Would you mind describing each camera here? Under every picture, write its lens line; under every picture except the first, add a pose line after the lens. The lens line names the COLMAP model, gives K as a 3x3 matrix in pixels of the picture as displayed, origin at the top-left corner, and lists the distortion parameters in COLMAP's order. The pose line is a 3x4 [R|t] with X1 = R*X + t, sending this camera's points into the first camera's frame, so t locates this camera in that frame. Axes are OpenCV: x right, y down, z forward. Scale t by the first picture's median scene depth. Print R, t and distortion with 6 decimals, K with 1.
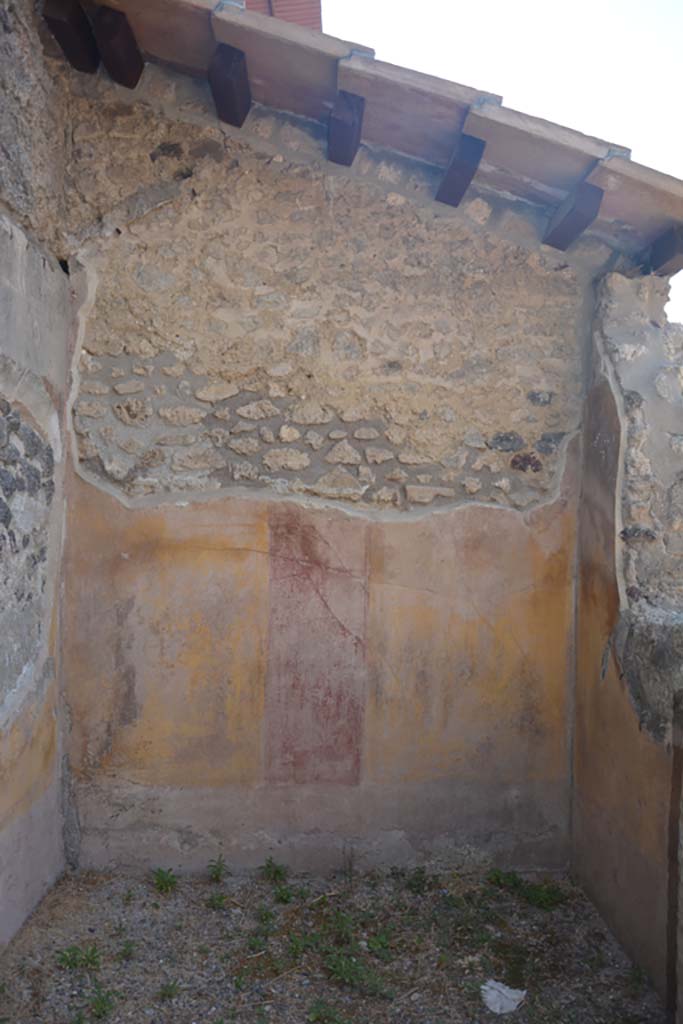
lens RADIAL K [[806.3, 0, 337.8], [0, 806.3, 515.2], [0, 0, 1]] dist [-0.158453, 0.113655]
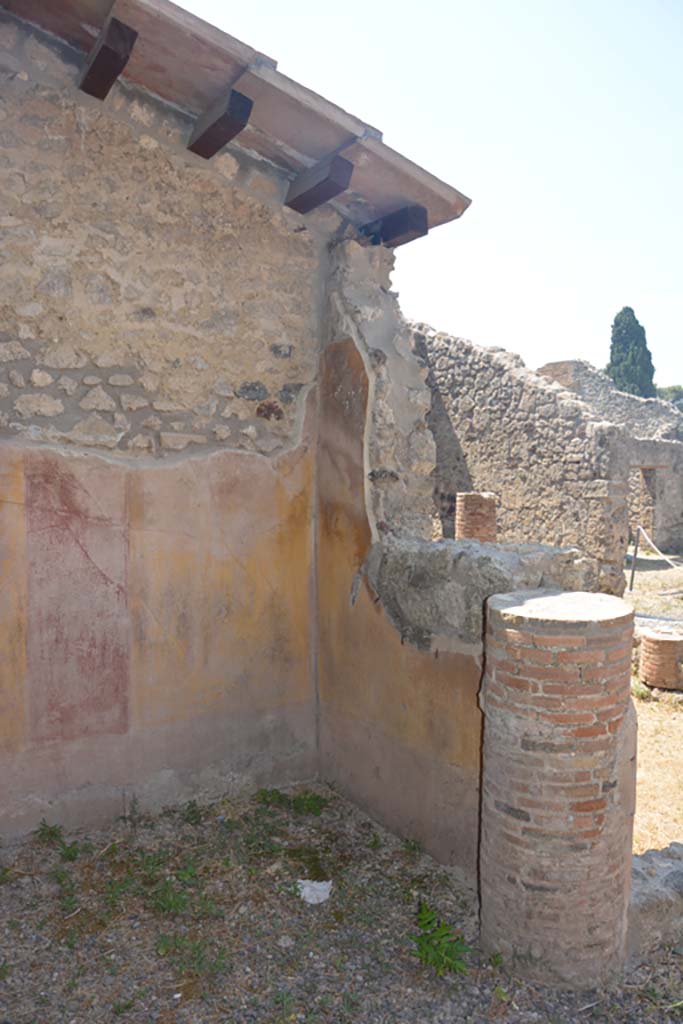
lens RADIAL K [[806.3, 0, 345.1], [0, 806.3, 518.0], [0, 0, 1]] dist [-0.158453, 0.113655]
pose [[0.875070, -0.044591, 0.481938, -0.202563], [0.011737, 0.997409, 0.070974, 0.001567], [-0.483854, -0.056451, 0.873326, 0.006106]]
